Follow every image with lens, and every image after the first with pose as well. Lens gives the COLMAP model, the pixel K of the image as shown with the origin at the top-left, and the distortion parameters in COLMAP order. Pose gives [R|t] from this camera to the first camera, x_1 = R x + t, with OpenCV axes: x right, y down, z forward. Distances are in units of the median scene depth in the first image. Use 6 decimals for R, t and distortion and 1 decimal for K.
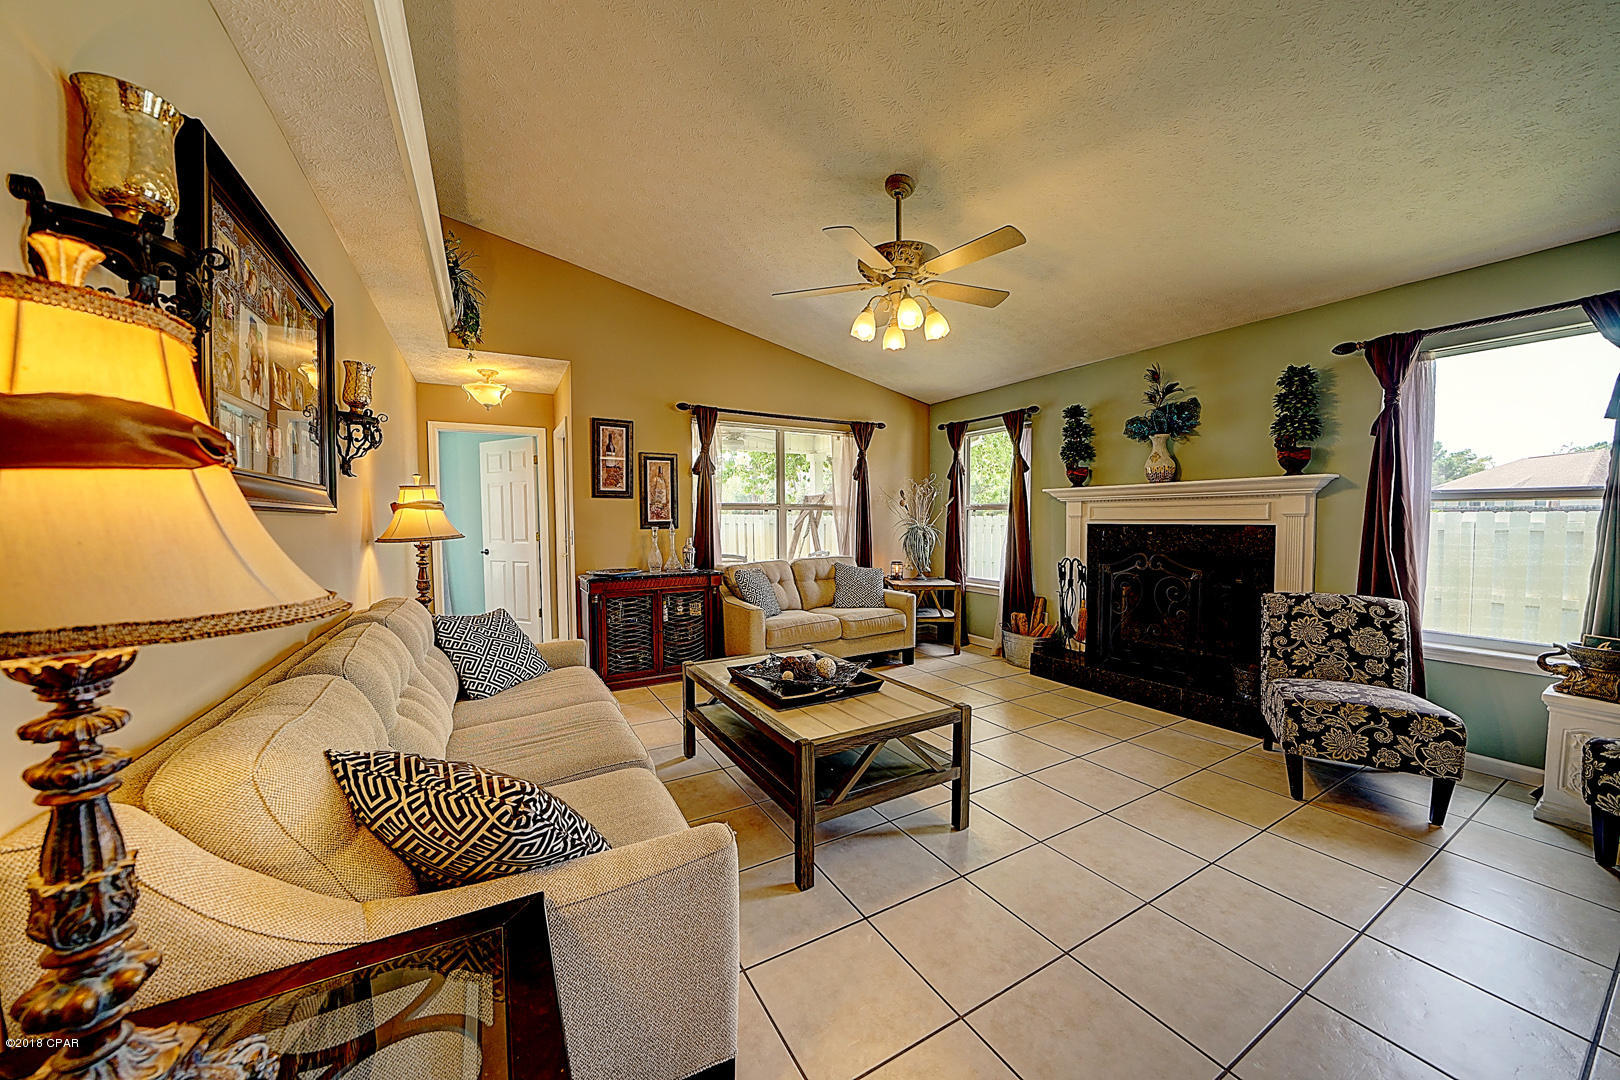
lens RADIAL K [[560.7, 0, 810.0], [0, 560.7, 540.0], [0, 0, 1]] dist [-0.026992, 0.003394]
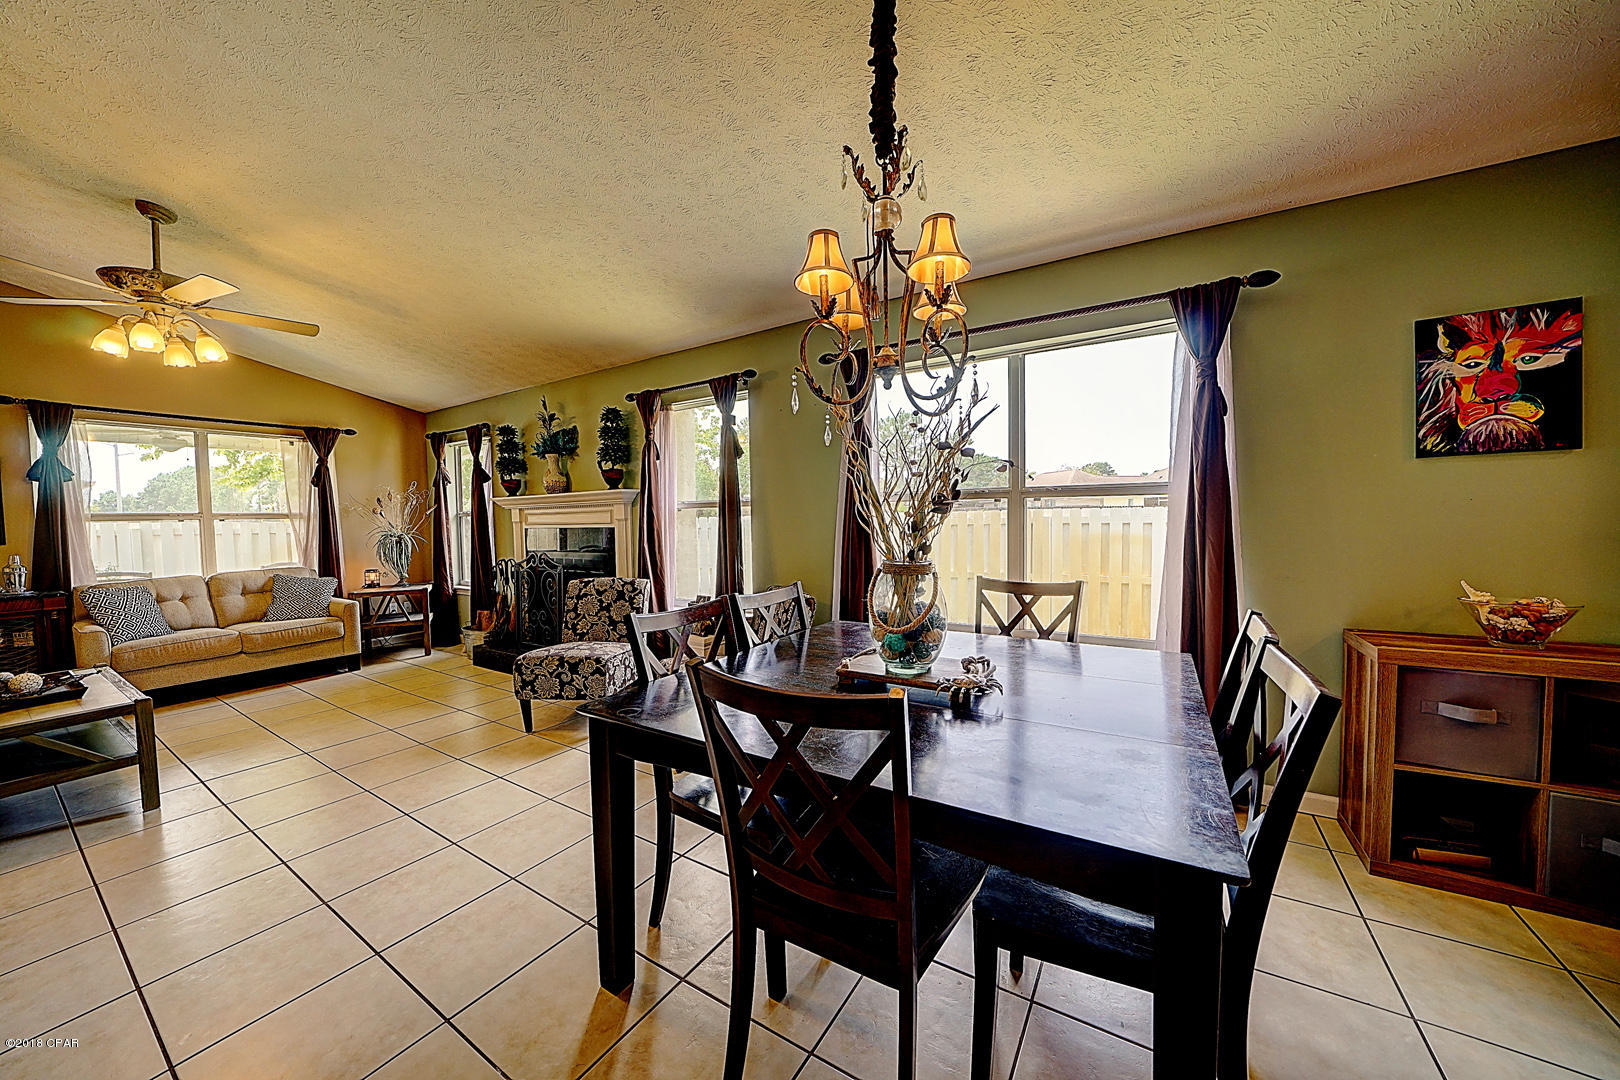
lens RADIAL K [[560.7, 0, 810.0], [0, 560.7, 540.0], [0, 0, 1]] dist [-0.026992, 0.003394]
pose [[0.880484, -0.031727, 0.473014, 0.461326], [0.033174, 0.999436, 0.005284, 0.008490], [-0.472914, 0.011040, 0.881039, -0.286950]]
